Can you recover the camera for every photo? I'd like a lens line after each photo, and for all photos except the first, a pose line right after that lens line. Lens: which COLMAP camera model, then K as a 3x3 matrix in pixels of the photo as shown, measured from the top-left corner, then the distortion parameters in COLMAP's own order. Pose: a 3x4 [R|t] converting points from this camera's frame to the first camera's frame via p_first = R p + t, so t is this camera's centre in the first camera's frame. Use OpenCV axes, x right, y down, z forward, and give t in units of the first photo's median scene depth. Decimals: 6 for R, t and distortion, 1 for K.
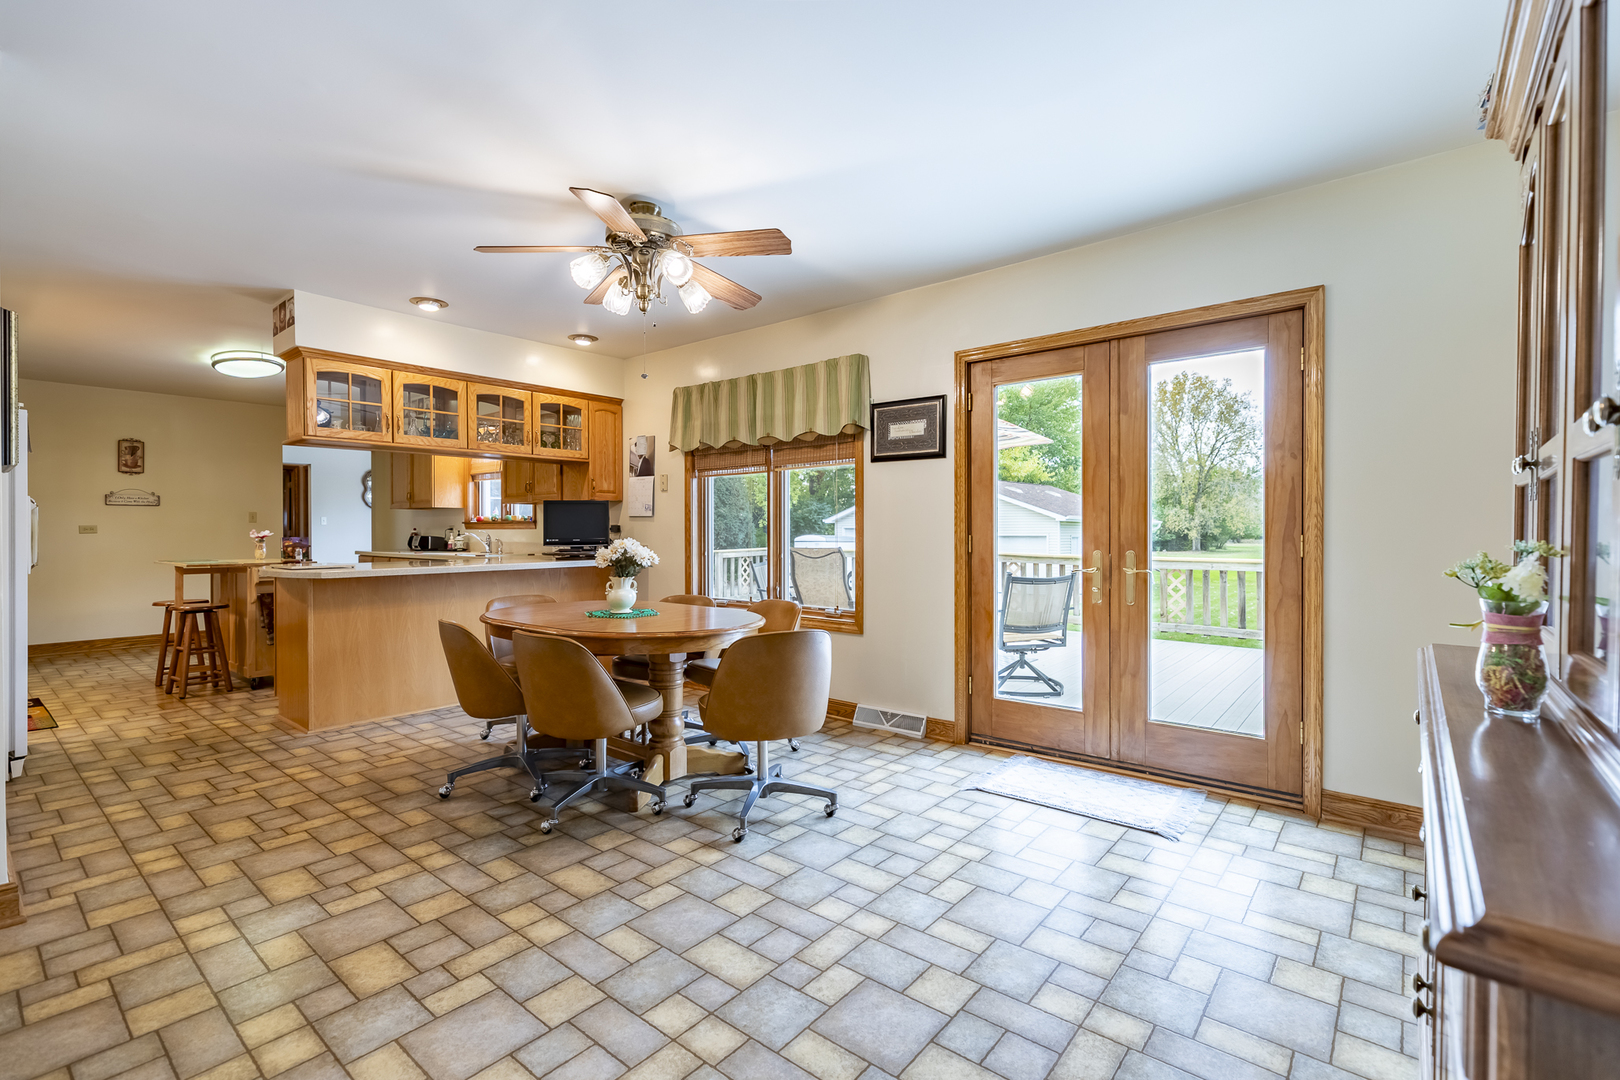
lens RADIAL K [[722.0, 0, 814.6], [0, 722.0, 549.7], [0, 0, 1]] dist [0.007843, -0.002942]
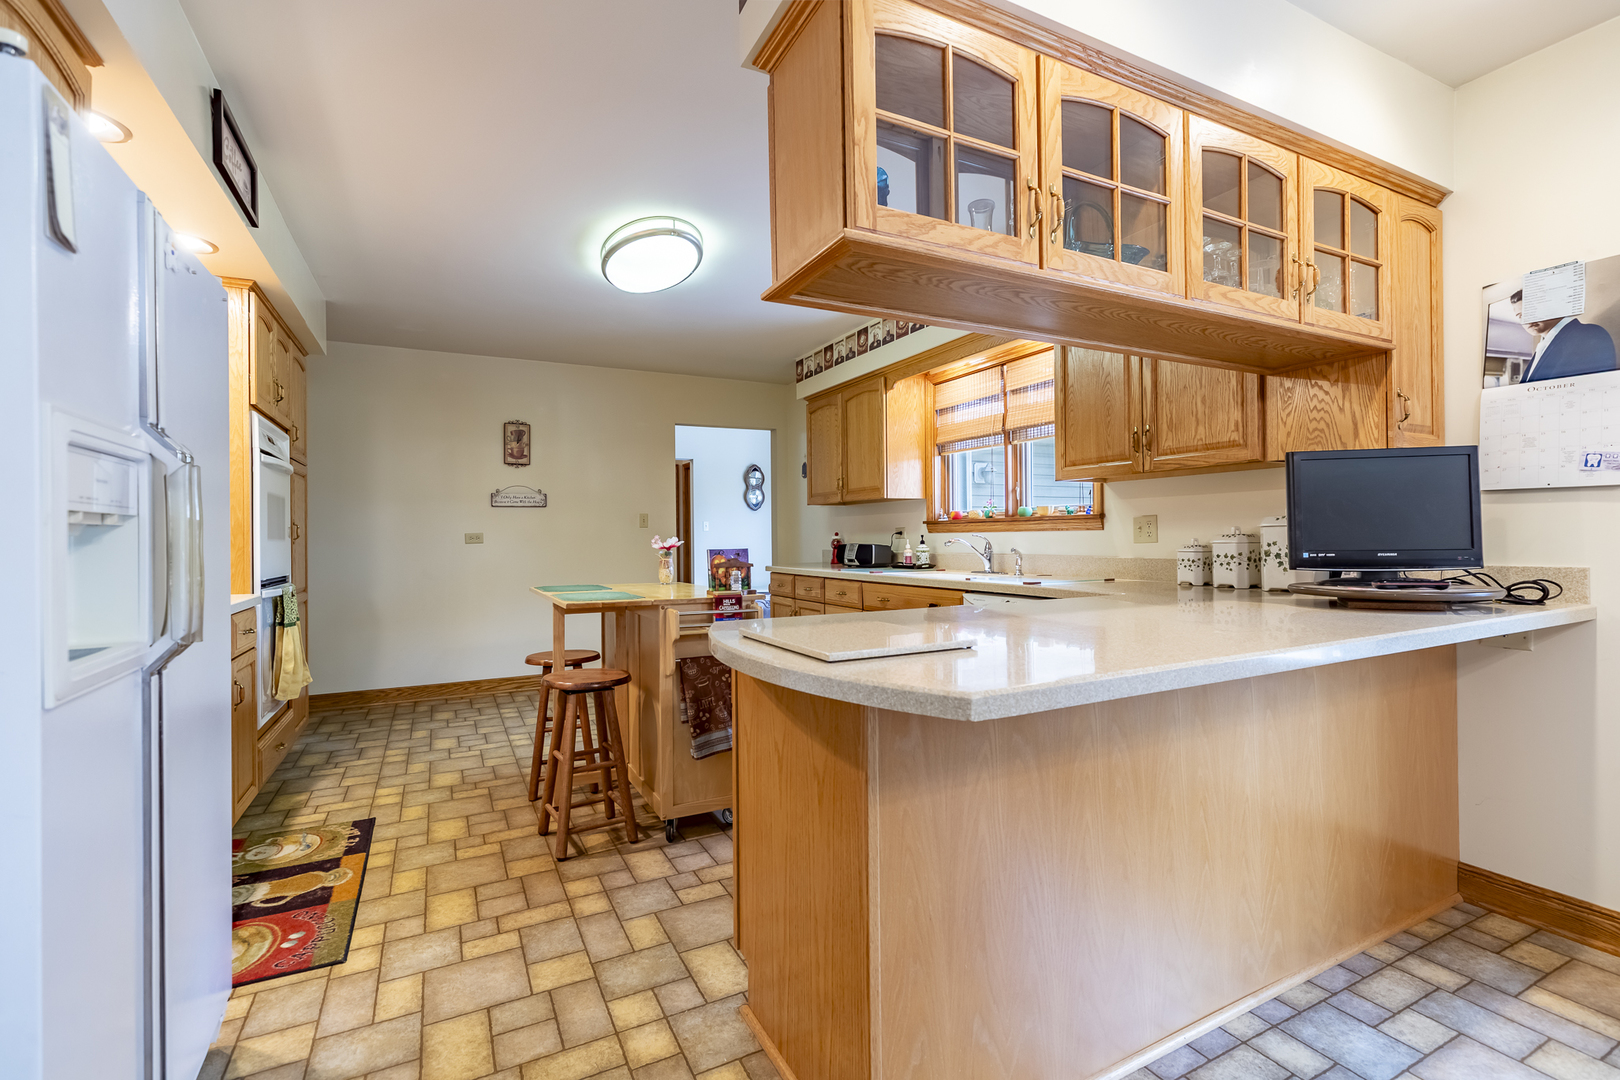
lens RADIAL K [[722.0, 0, 808.3], [0, 722.0, 534.2], [0, 0, 1]] dist [0.007843, -0.002942]
pose [[0.919418, -0.011560, -0.393112, -0.475890], [-0.000194, 0.999554, -0.029847, -0.012442], [0.393282, 0.027518, 0.919006, 0.557664]]
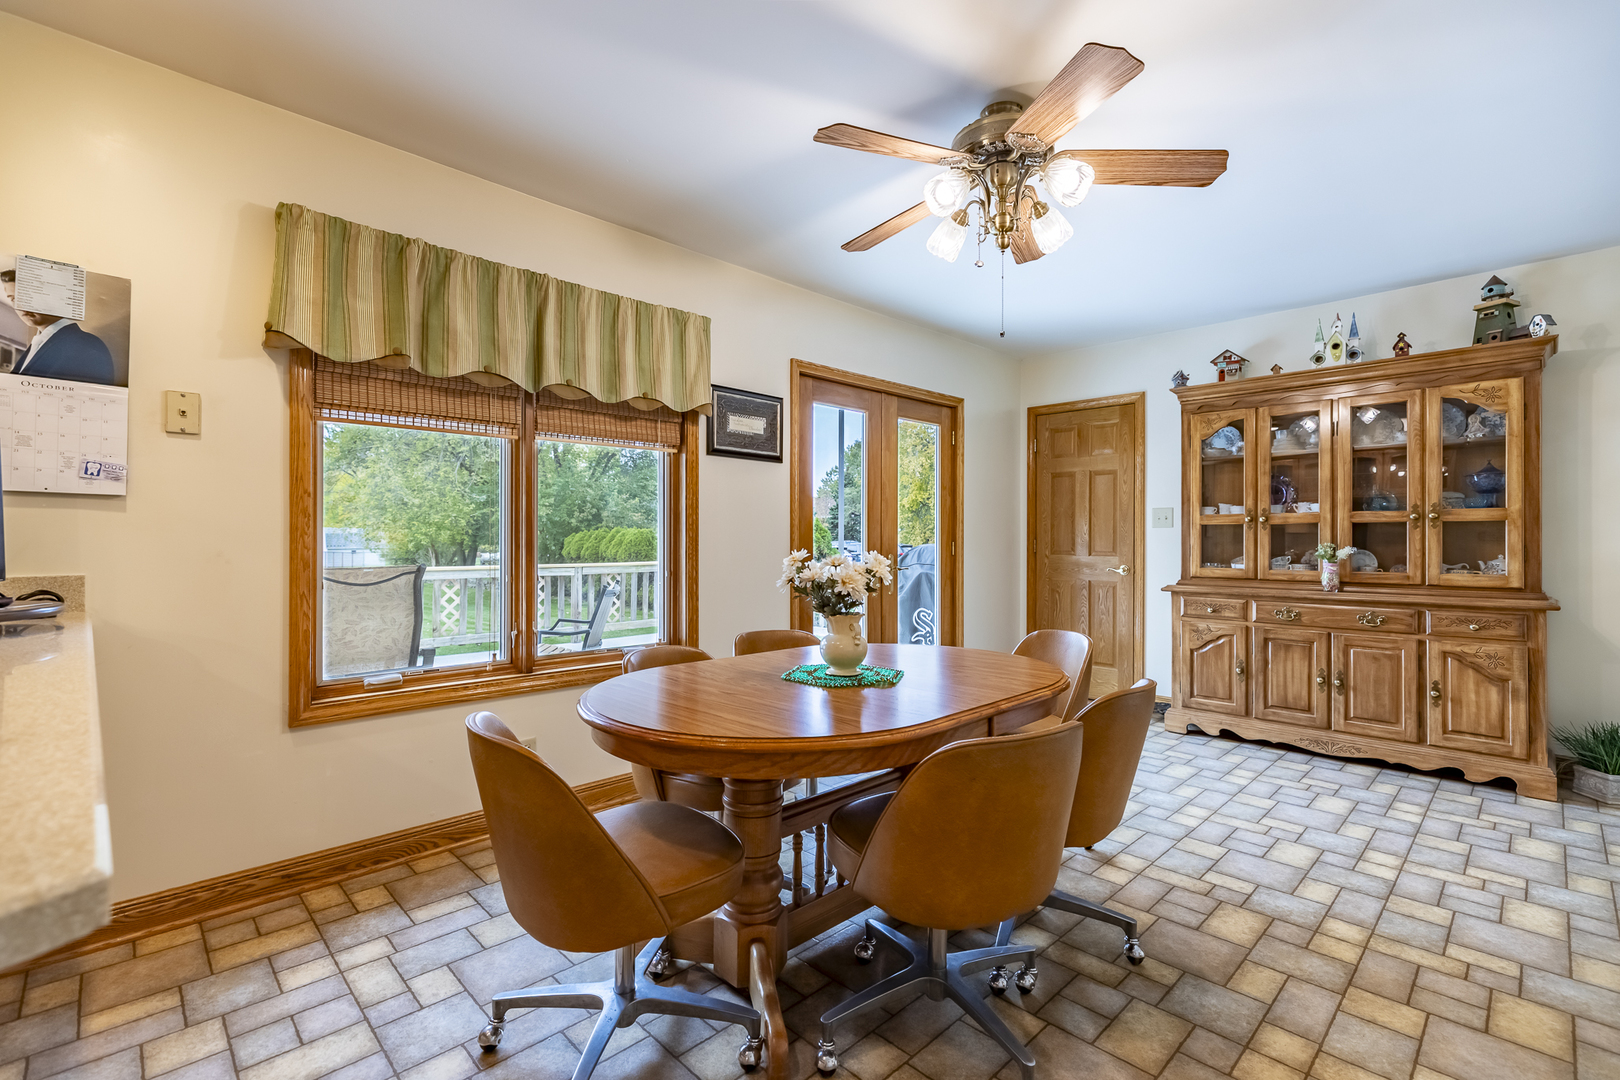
lens RADIAL K [[722.0, 0, 808.1], [0, 722.0, 535.9], [0, 0, 1]] dist [0.007843, -0.002942]
pose [[0.107921, 0.006427, 0.994139, -0.585680], [0.023455, 0.999684, -0.009009, -0.014692], [-0.993883, 0.024290, 0.107736, 0.648279]]
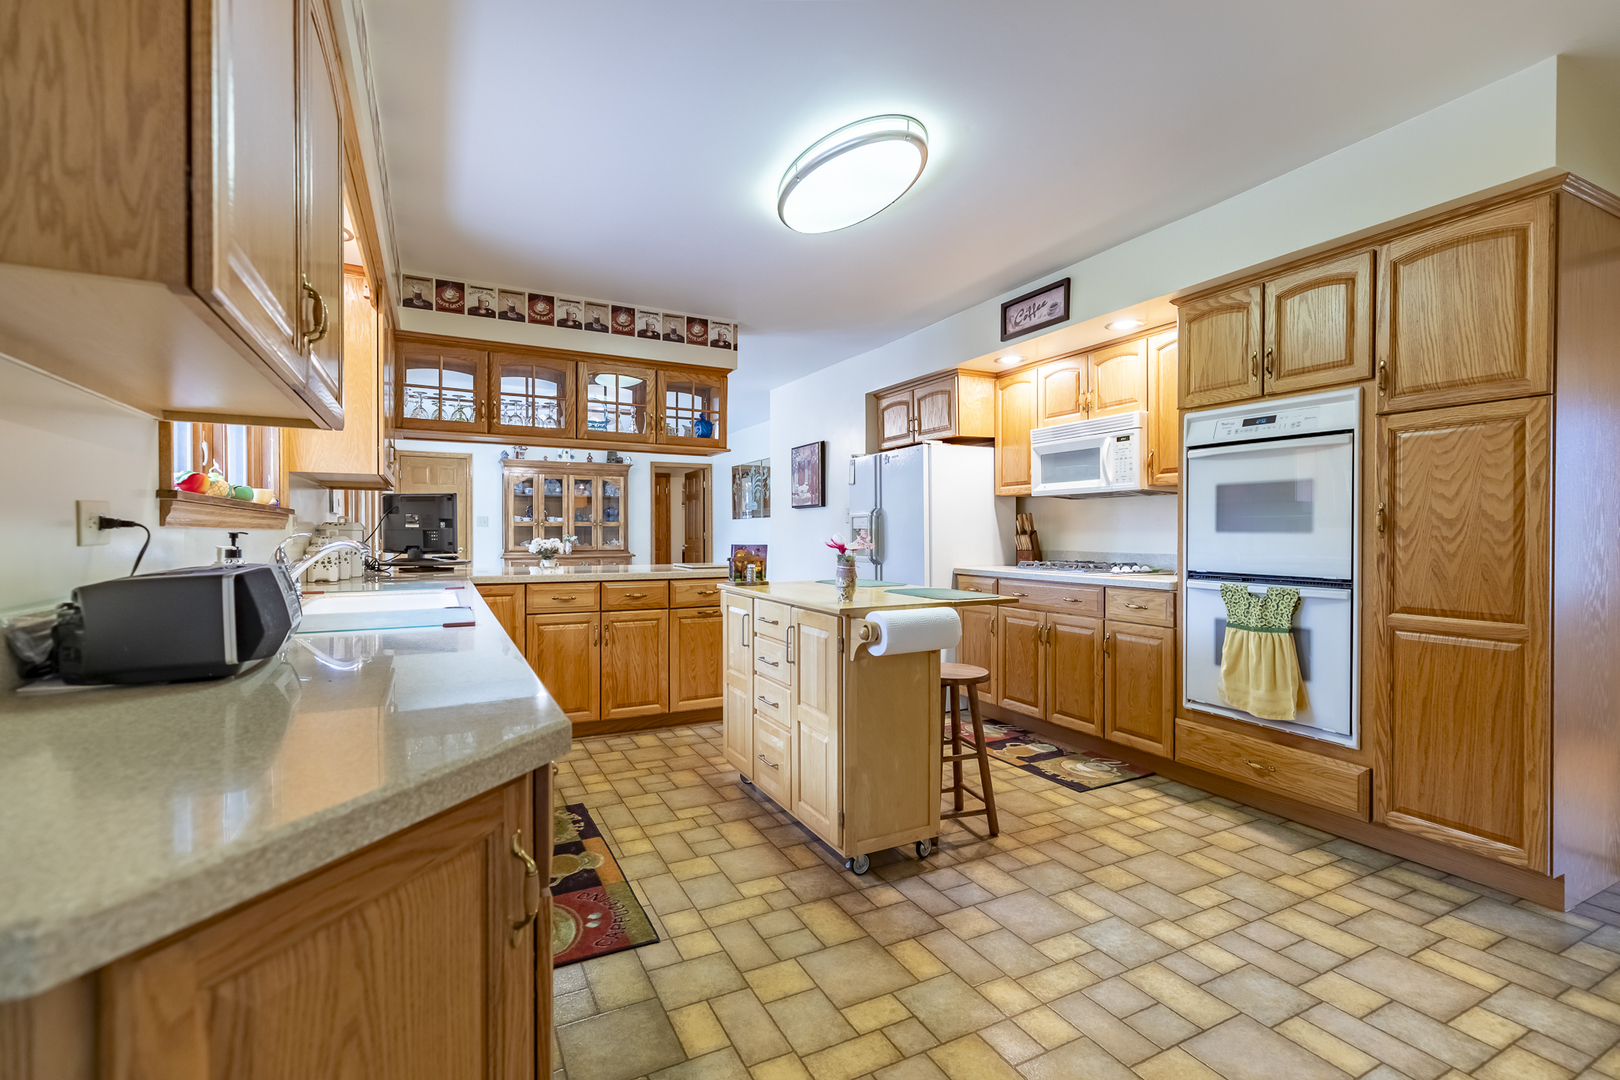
lens RADIAL K [[722.0, 0, 806.9], [0, 722.0, 535.9], [0, 0, 1]] dist [0.007843, -0.002942]
pose [[-0.917506, -0.002077, 0.397718, -1.044281], [0.009896, 0.999558, 0.028049, -0.042177], [-0.397600, 0.029671, -0.917079, 1.595996]]
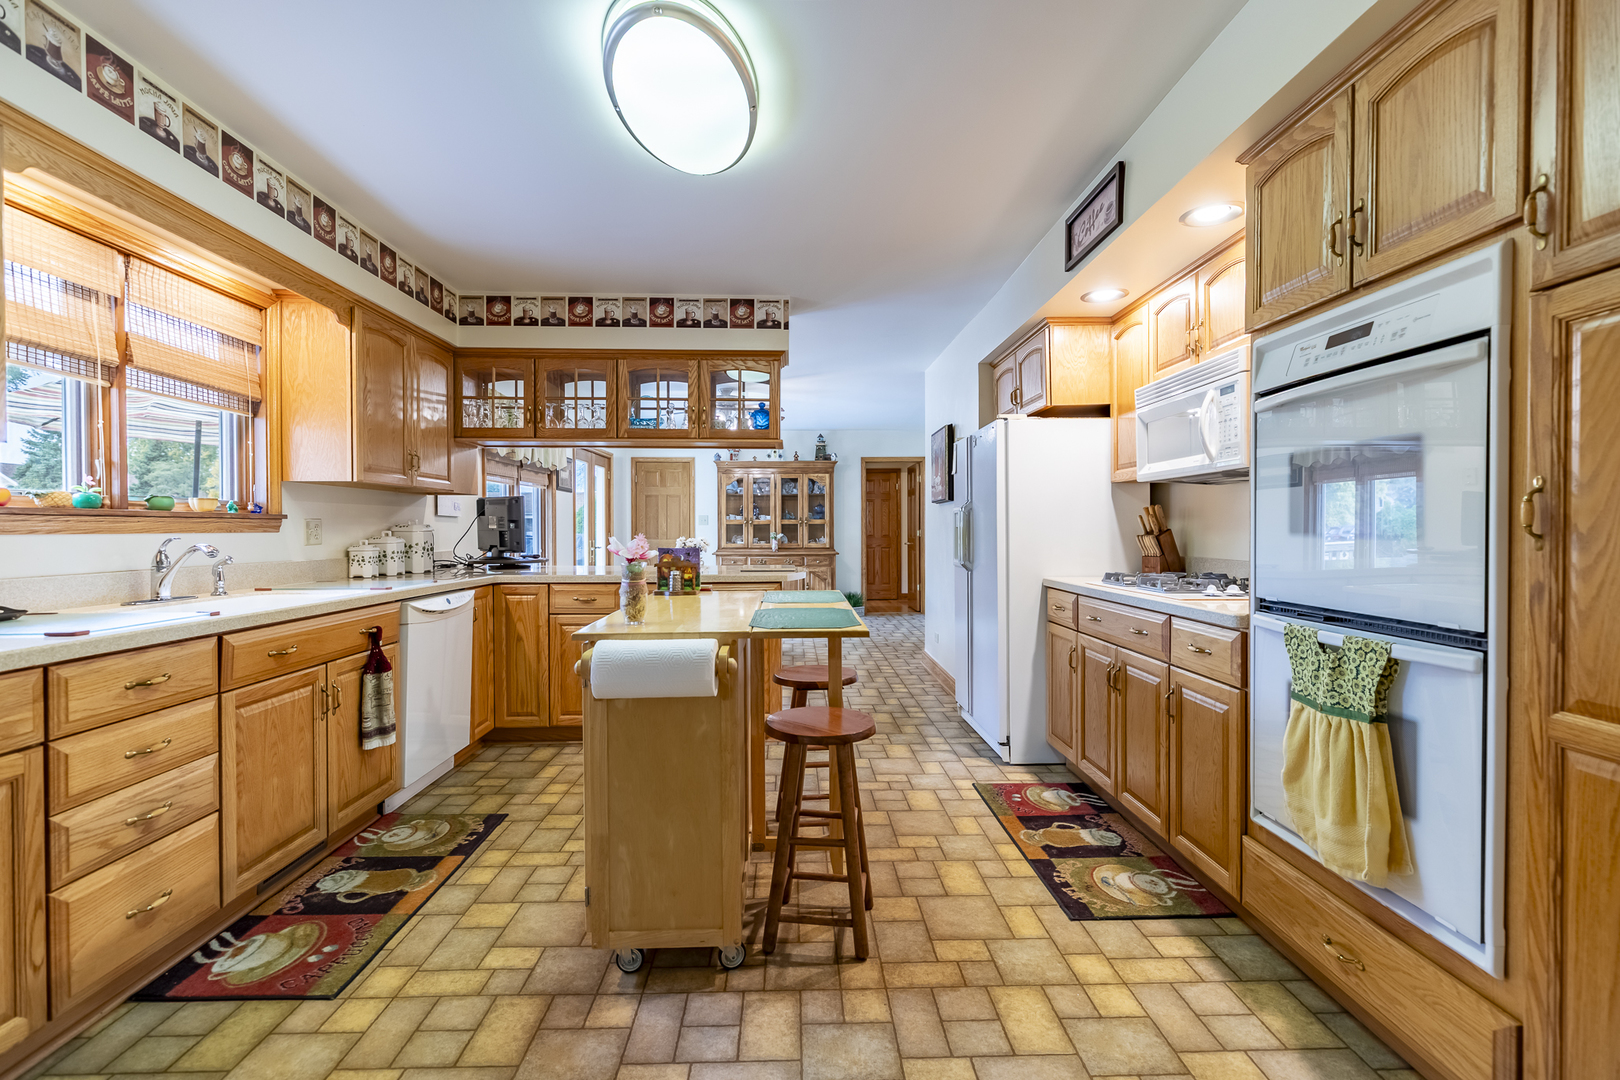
lens RADIAL K [[722.0, 0, 807.7], [0, 722.0, 535.6], [0, 0, 1]] dist [0.007843, -0.002942]
pose [[-0.654946, -0.005540, 0.755656, -1.225162], [0.022109, 0.999405, 0.026490, -0.039248], [-0.755352, 0.034056, -0.654433, 1.326266]]
